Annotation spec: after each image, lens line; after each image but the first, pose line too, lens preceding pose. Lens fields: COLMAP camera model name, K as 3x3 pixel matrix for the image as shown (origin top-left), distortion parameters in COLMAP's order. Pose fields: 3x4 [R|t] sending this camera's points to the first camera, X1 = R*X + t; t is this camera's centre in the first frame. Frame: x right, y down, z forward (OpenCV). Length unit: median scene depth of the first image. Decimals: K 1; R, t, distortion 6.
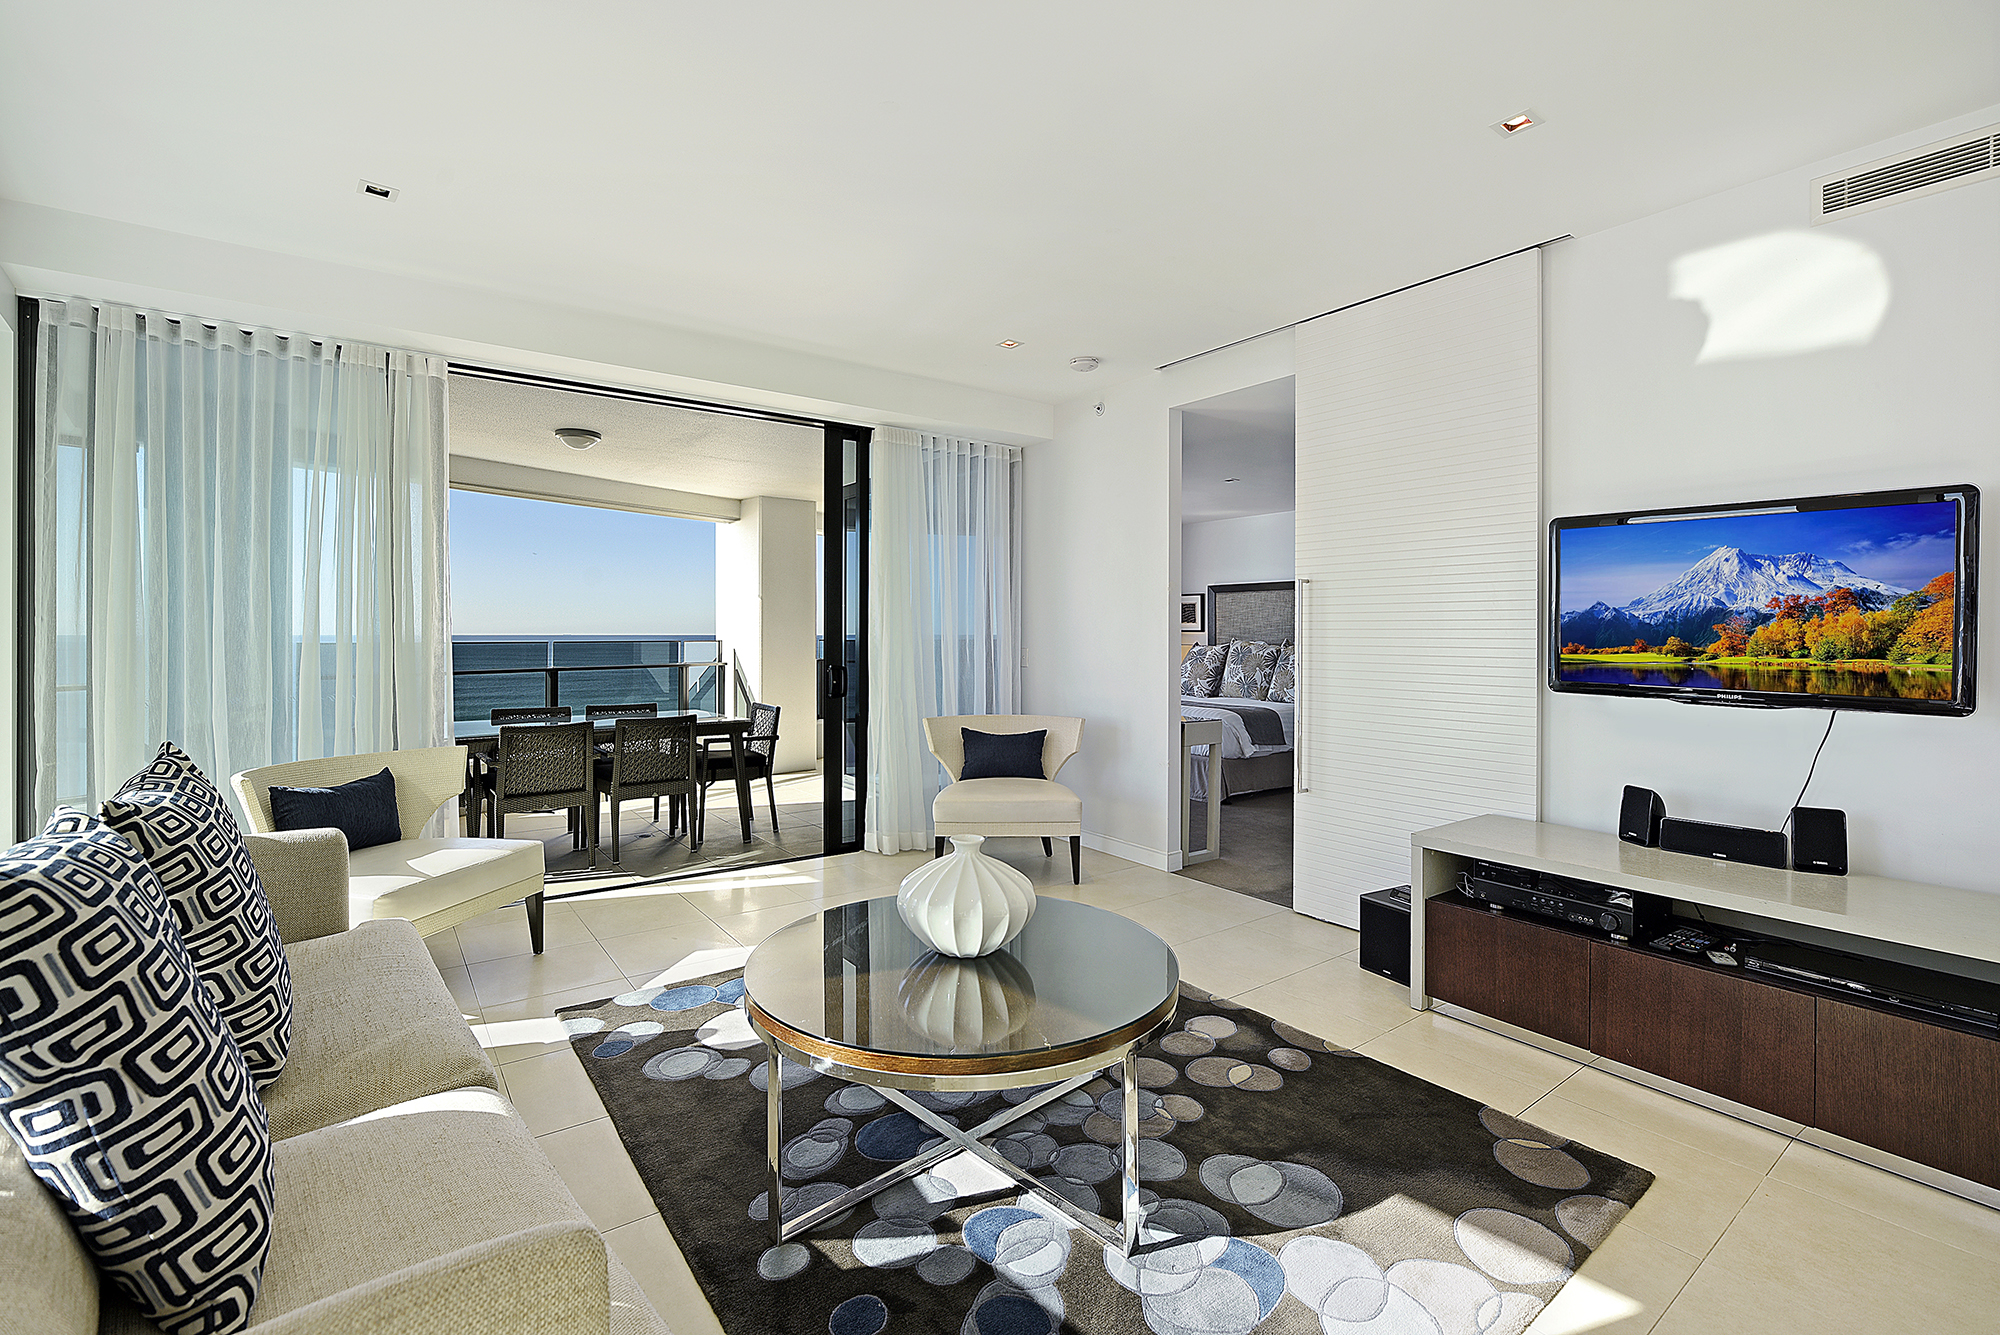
lens RADIAL K [[884.2, 0, 997.4], [0, 884.2, 630.1], [0, 0, 1]] dist [-0.001727, -0.000205]
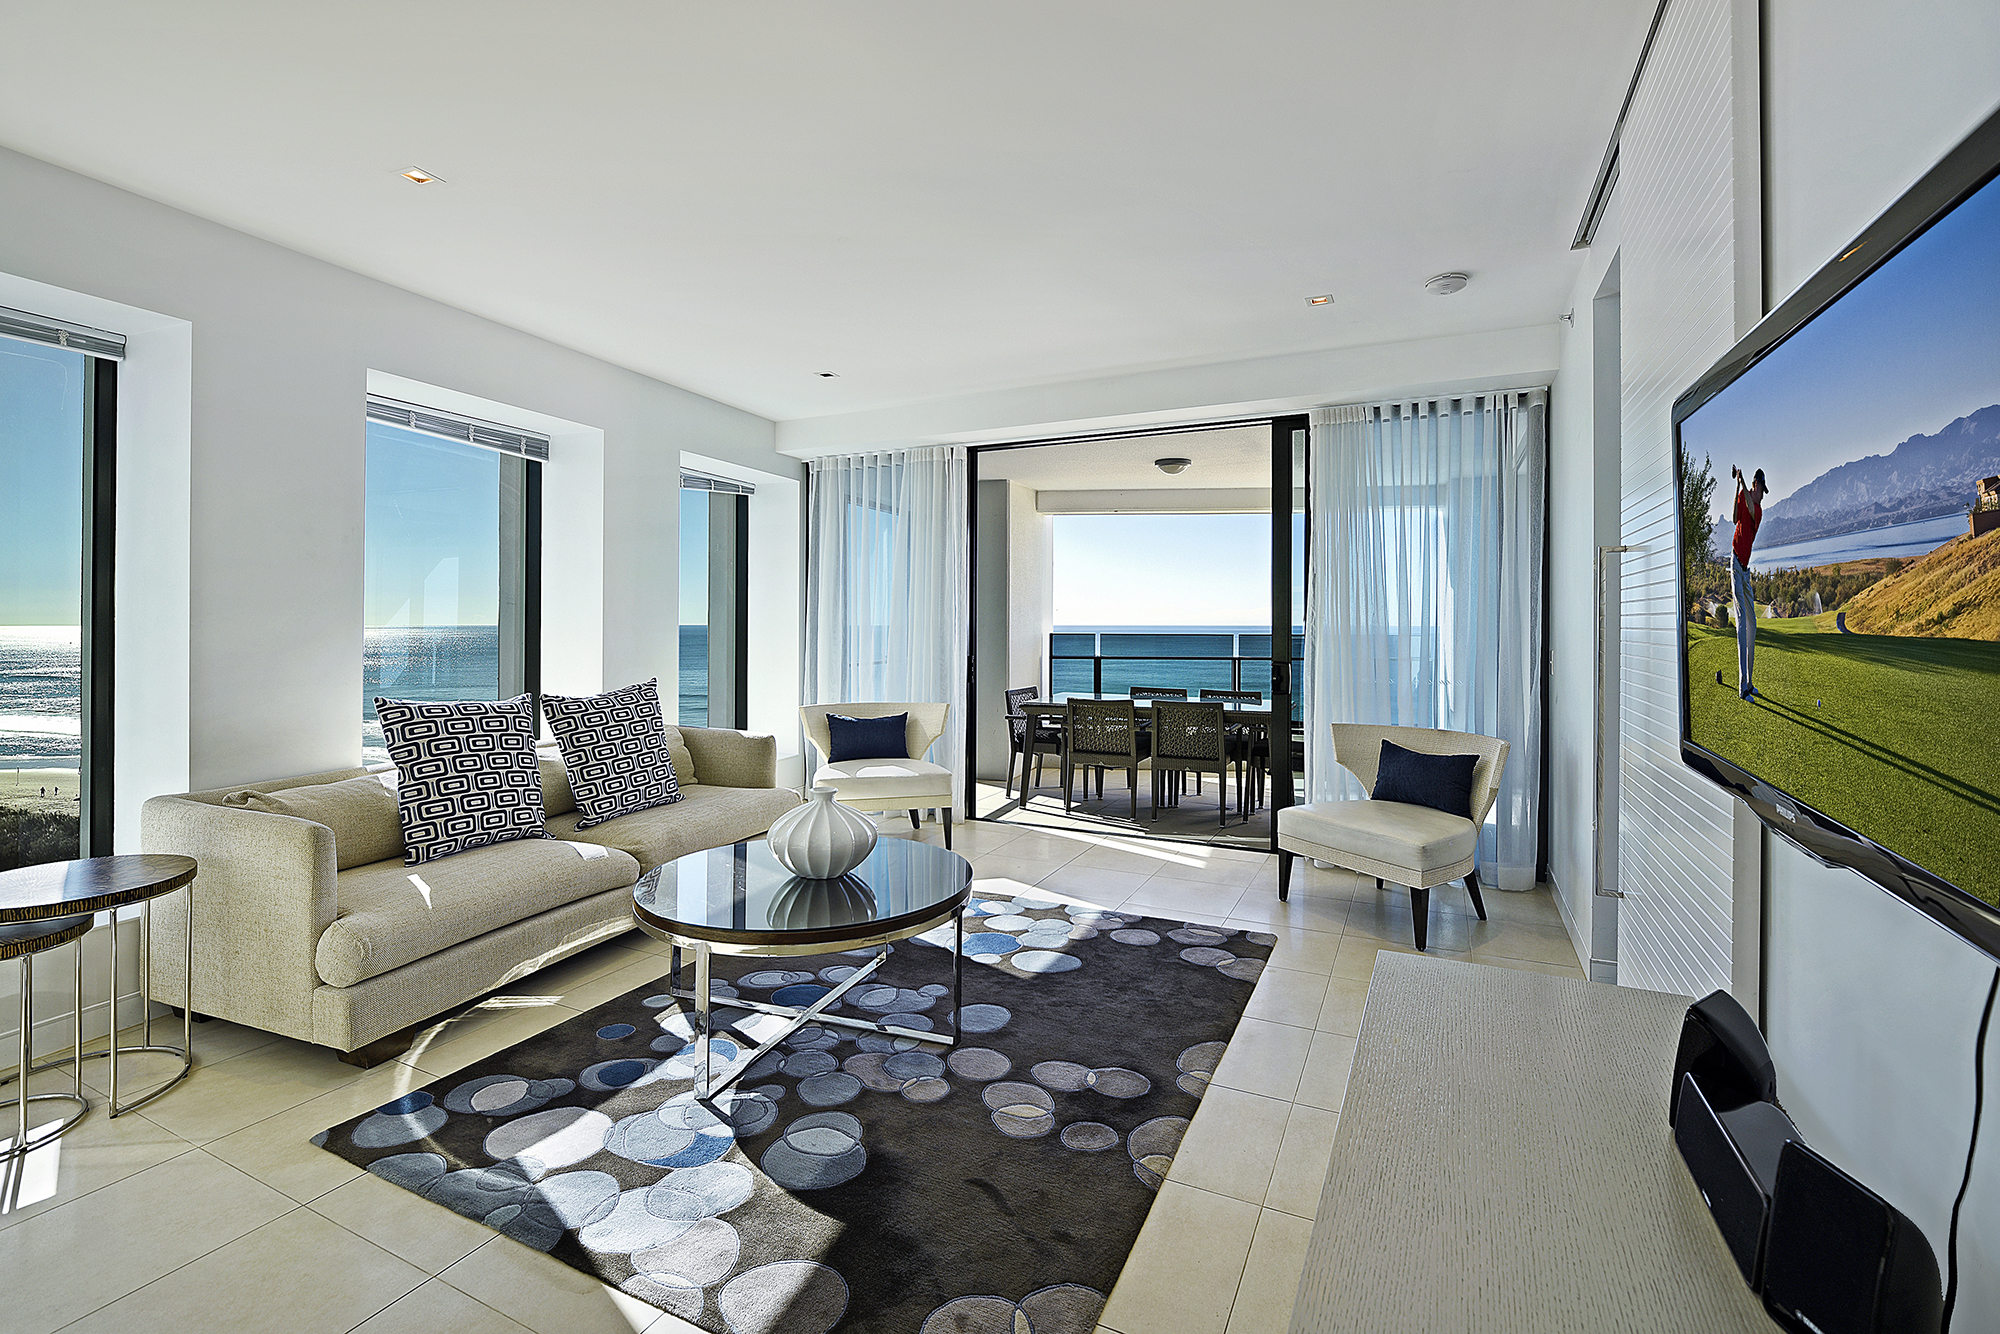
lens RADIAL K [[869.2, 0, 999.1], [0, 869.2, 617.0], [0, 0, 1]] dist [-0.001841, -0.000095]
pose [[0.462891, -0.008966, -0.886370, 0.869040], [0.002217, 0.999957, -0.008957, -0.005024], [0.886413, 0.002180, 0.462891, 0.451089]]
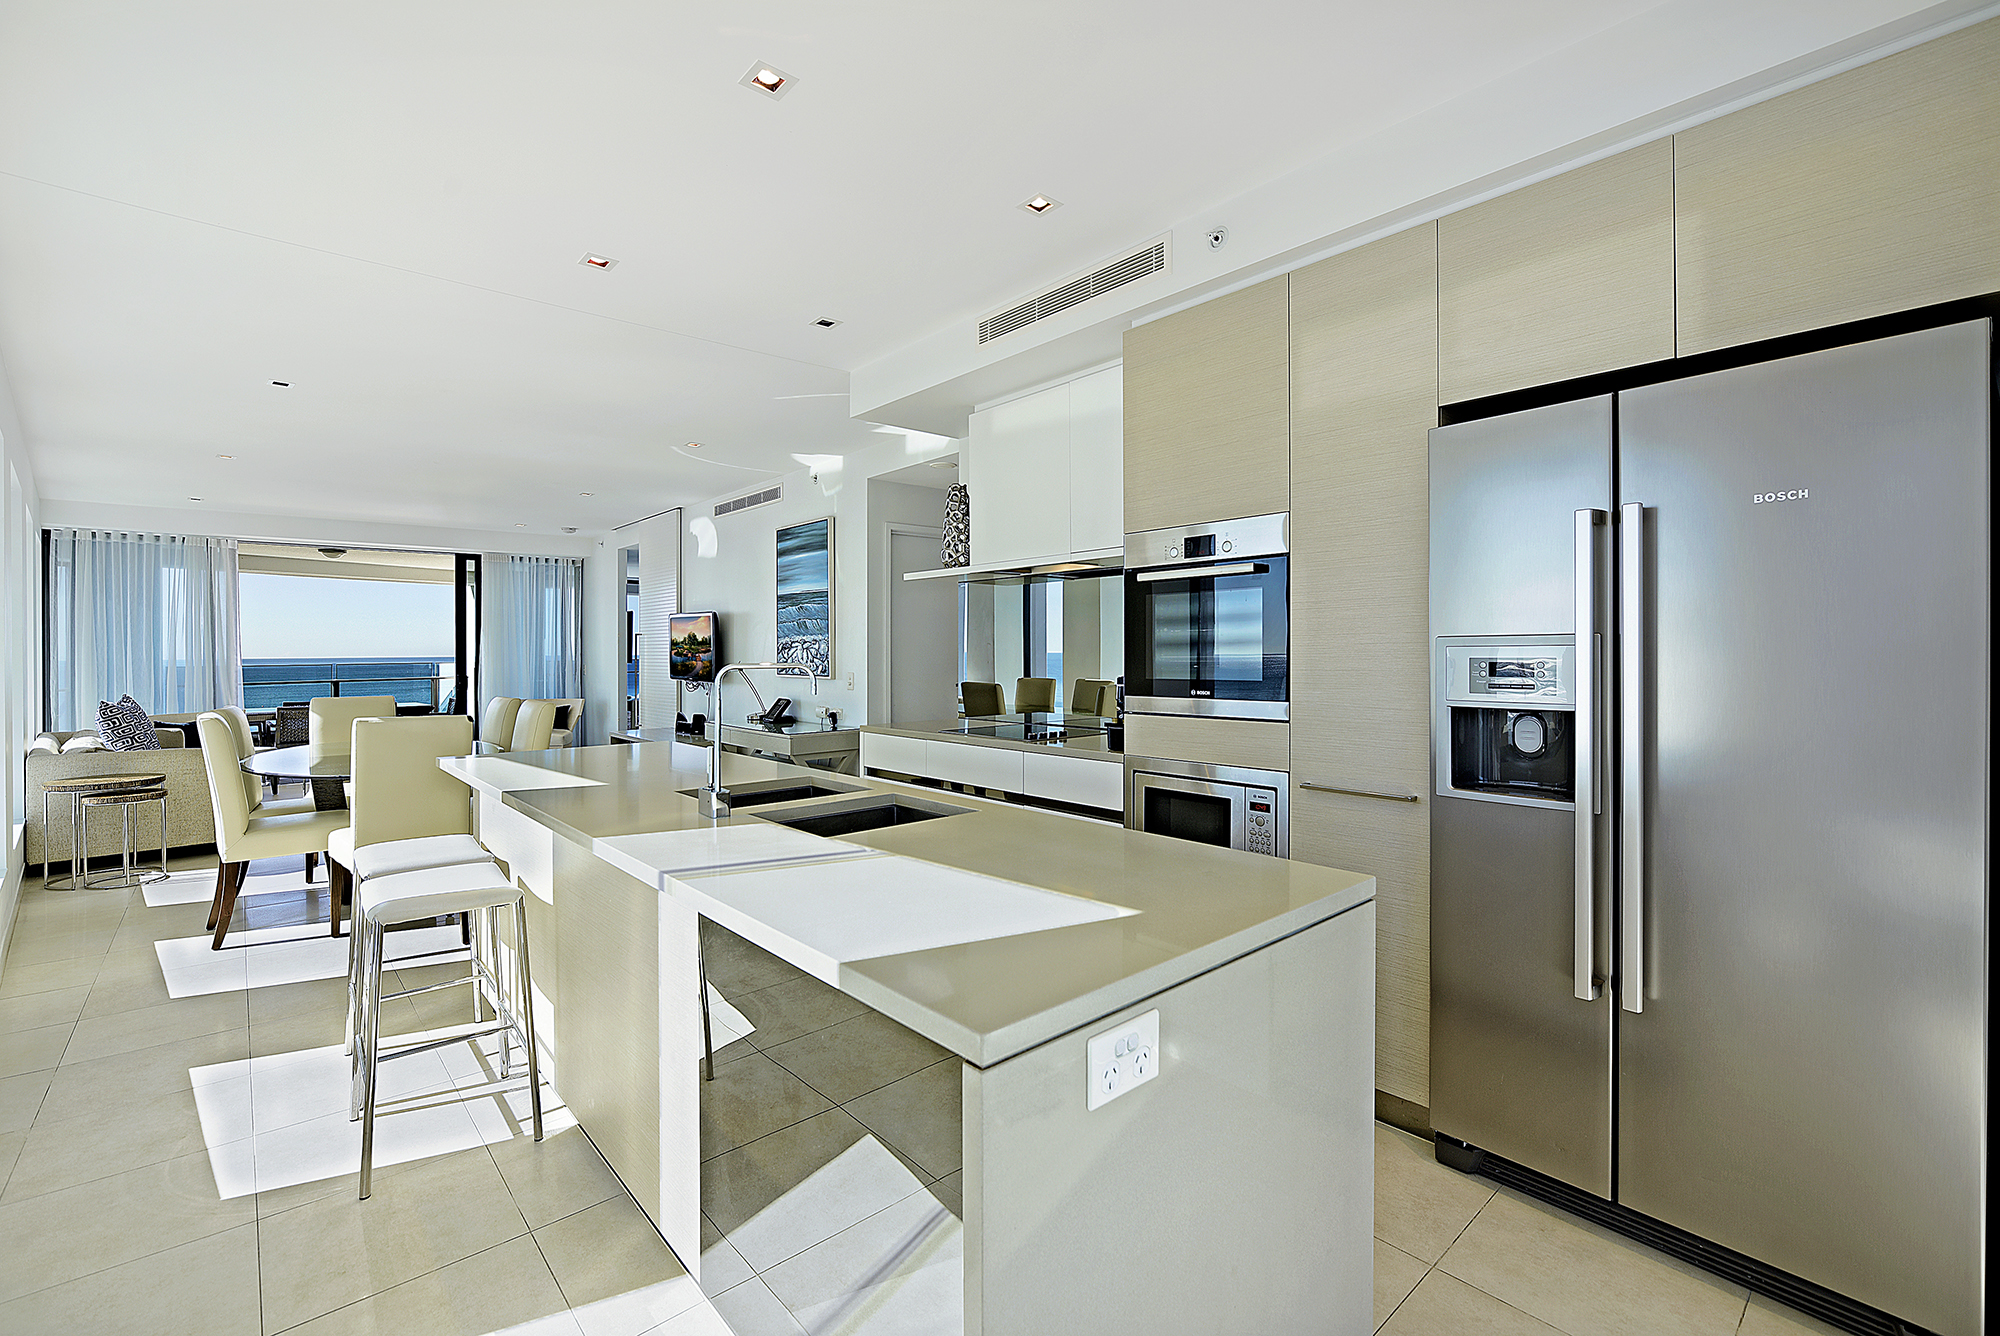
lens RADIAL K [[864.8, 0, 1003.9], [0, 864.8, 650.7], [0, 0, 1]] dist [0.001505, 0.000398]
pose [[0.993824, -0.009775, 0.110536, 1.332778], [0.009495, 0.999950, 0.003056, -0.011886], [-0.110561, -0.001987, 0.993867, -1.752277]]
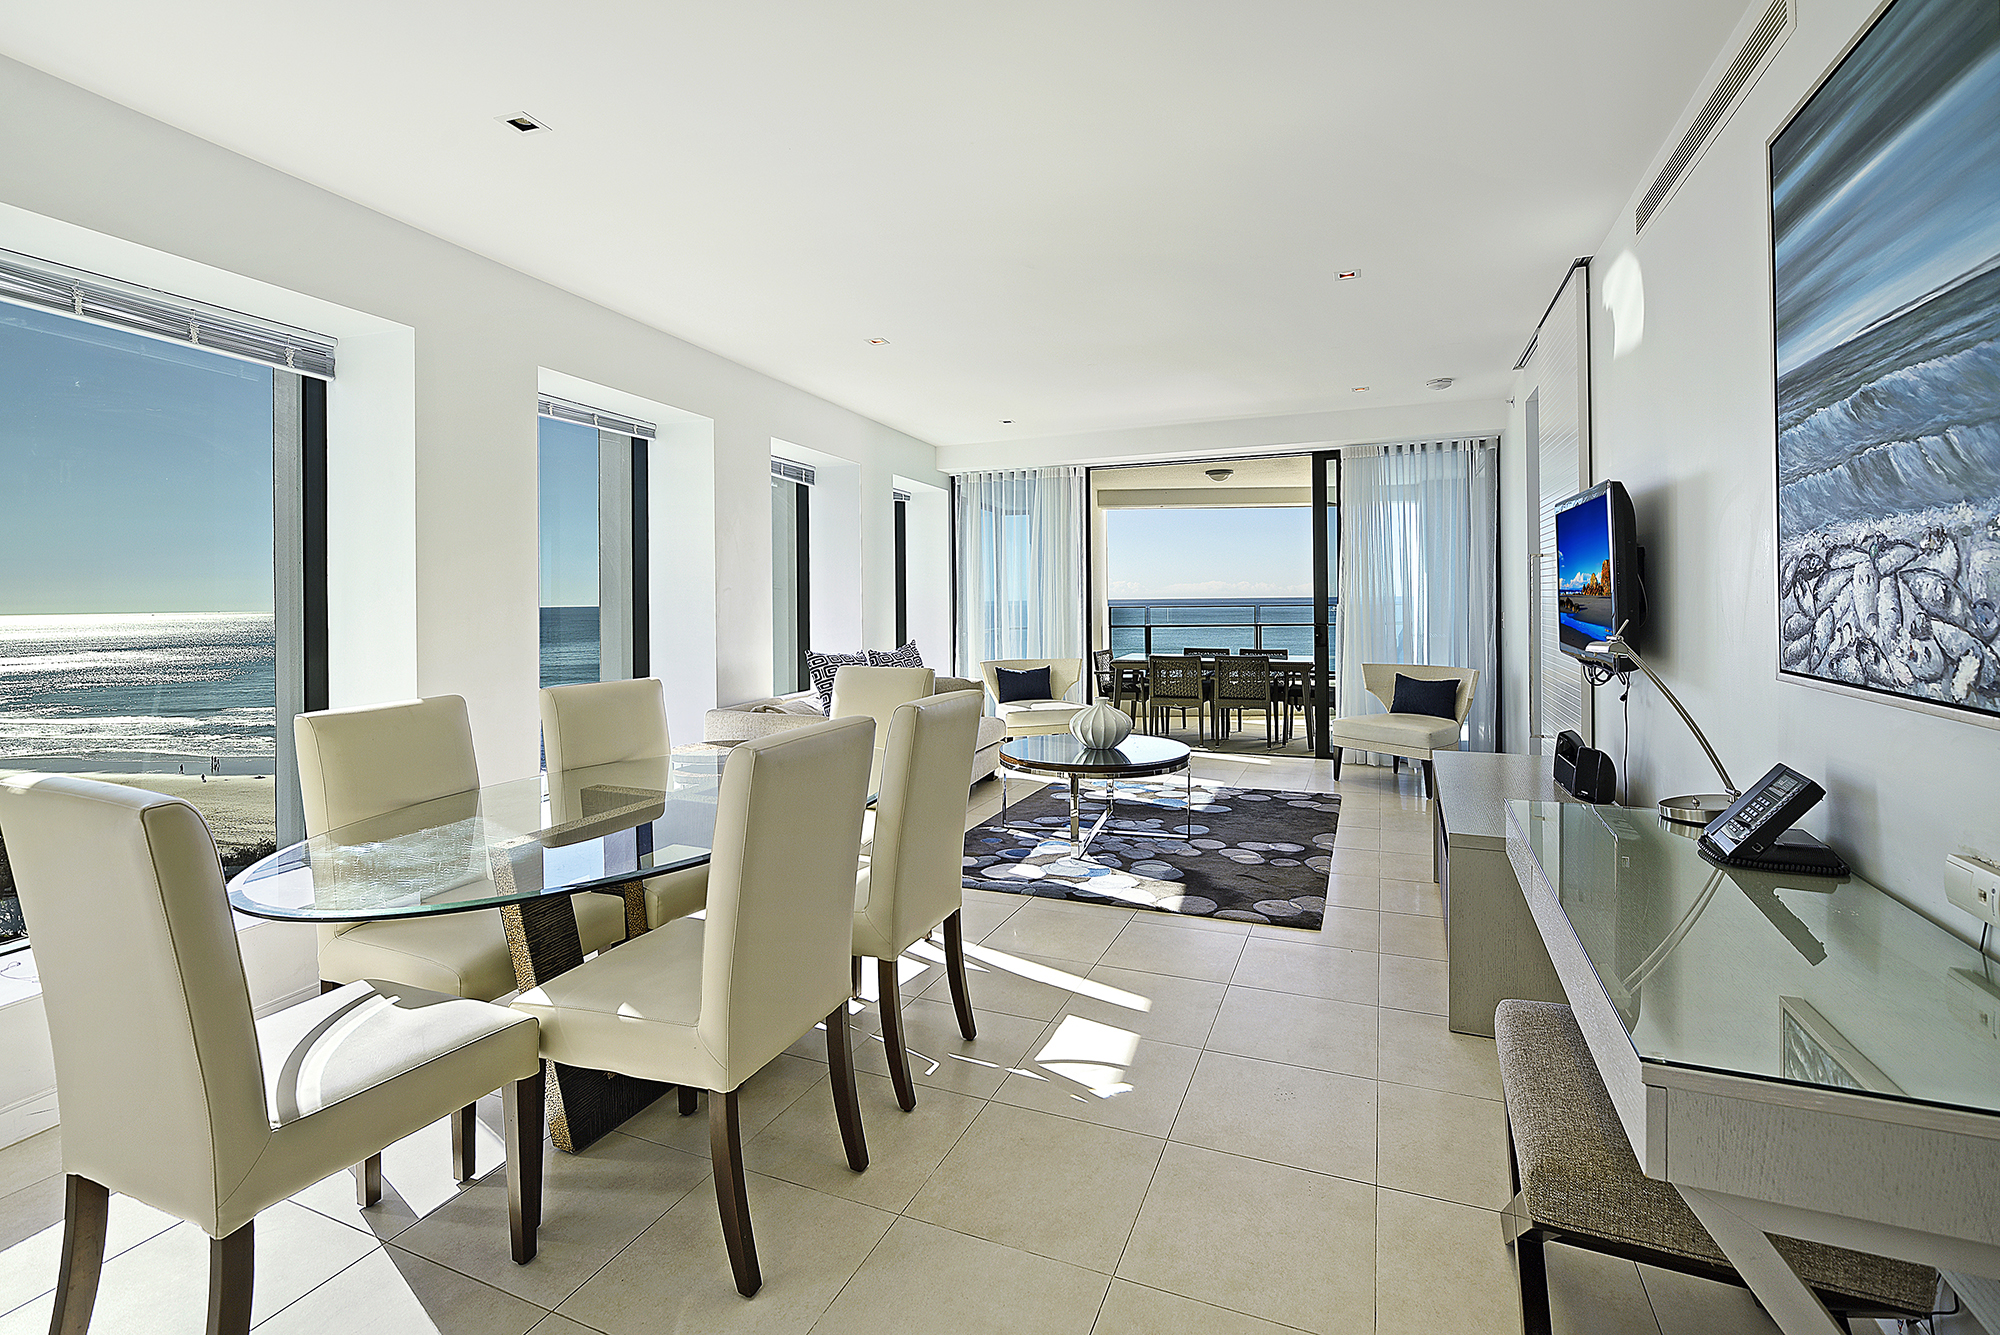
lens RADIAL K [[894.7, 0, 1036.7], [0, 894.7, 593.4], [0, 0, 1]] dist [-0.001462, -0.000032]
pose [[0.545245, -0.014587, -0.838150, 1.239730], [0.015778, 0.999850, -0.007138, -0.008092], [0.838128, -0.009333, 0.545394, -0.236075]]
